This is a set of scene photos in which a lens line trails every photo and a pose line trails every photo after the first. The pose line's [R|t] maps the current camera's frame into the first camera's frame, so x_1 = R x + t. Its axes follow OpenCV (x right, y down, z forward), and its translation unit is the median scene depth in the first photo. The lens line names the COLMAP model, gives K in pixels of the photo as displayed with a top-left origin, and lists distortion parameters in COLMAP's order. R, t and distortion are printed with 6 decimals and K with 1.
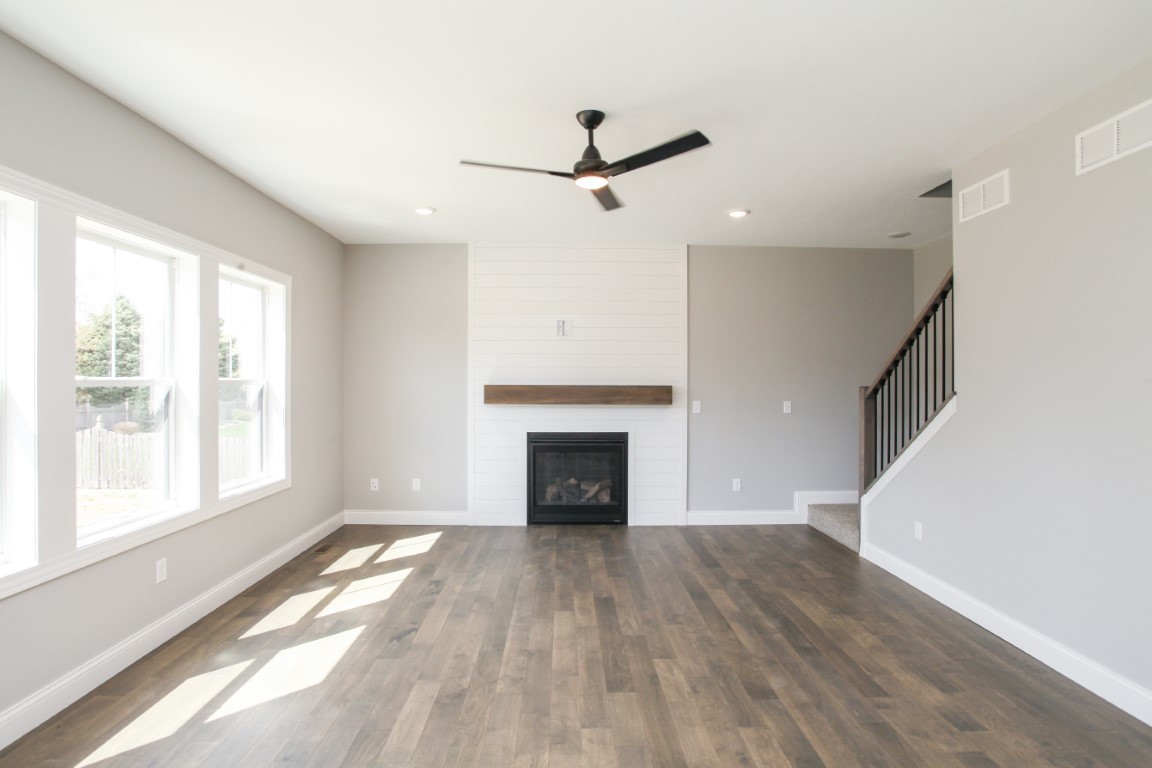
lens RADIAL K [[582.2, 0, 574.4], [0, 582.2, 380.6], [0, 0, 1]] dist [-0.074758, 0.031175]
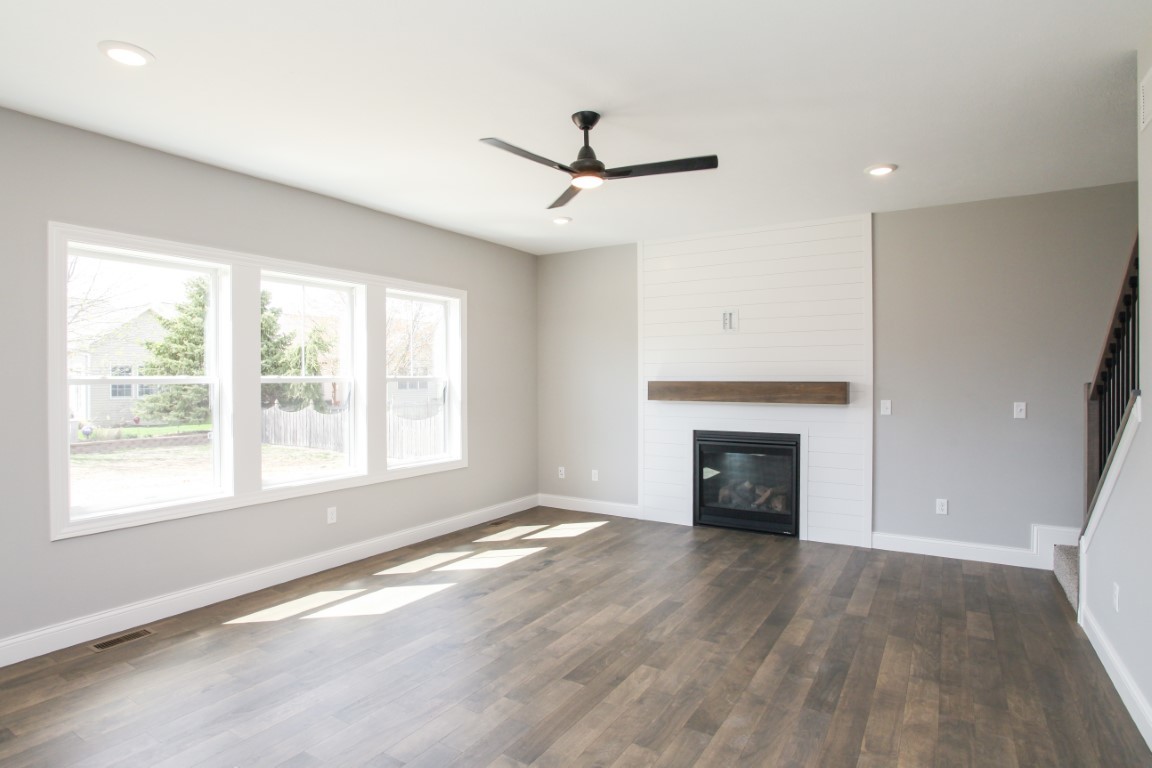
lens RADIAL K [[604.8, 0, 578.7], [0, 604.8, 379.7], [0, 0, 1]] dist [-0.077554, 0.035180]
pose [[0.840249, -0.002993, -0.542193, 0.474315], [0.005495, 0.999980, 0.002995, 0.001783], [0.542174, -0.005496, 0.840249, 0.081127]]
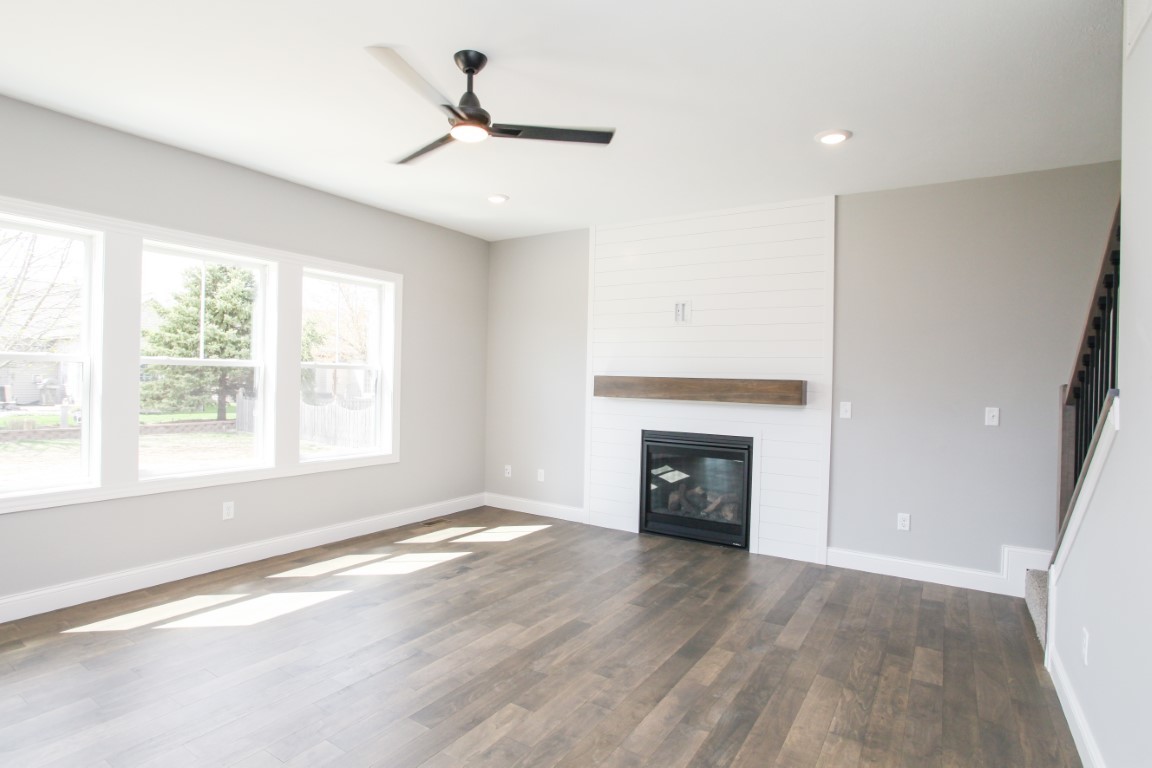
lens RADIAL K [[588.8, 0, 578.2], [0, 588.8, 379.4], [0, 0, 1]] dist [-0.076510, 0.033708]
pose [[0.832673, 0.017385, -0.553493, 0.529783], [-0.019756, 0.999803, 0.001683, 0.018561], [0.553413, 0.009533, 0.832852, 0.292508]]
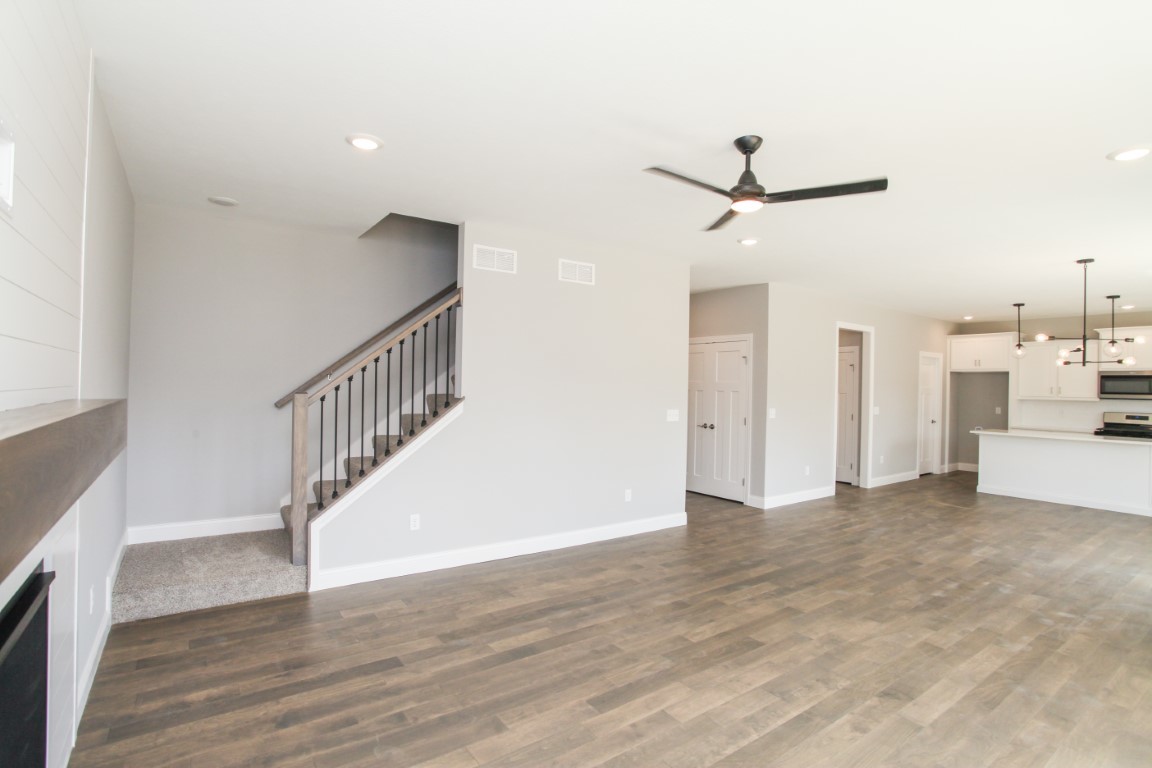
lens RADIAL K [[559.6, 0, 574.2], [0, 559.6, 382.1], [0, 0, 1]] dist [-0.065908, 0.025543]
pose [[-0.563183, -0.008879, 0.826284, -0.496026], [-0.022901, 0.999726, -0.004867, -0.012196], [-0.826015, -0.021664, -0.563232, 1.452431]]
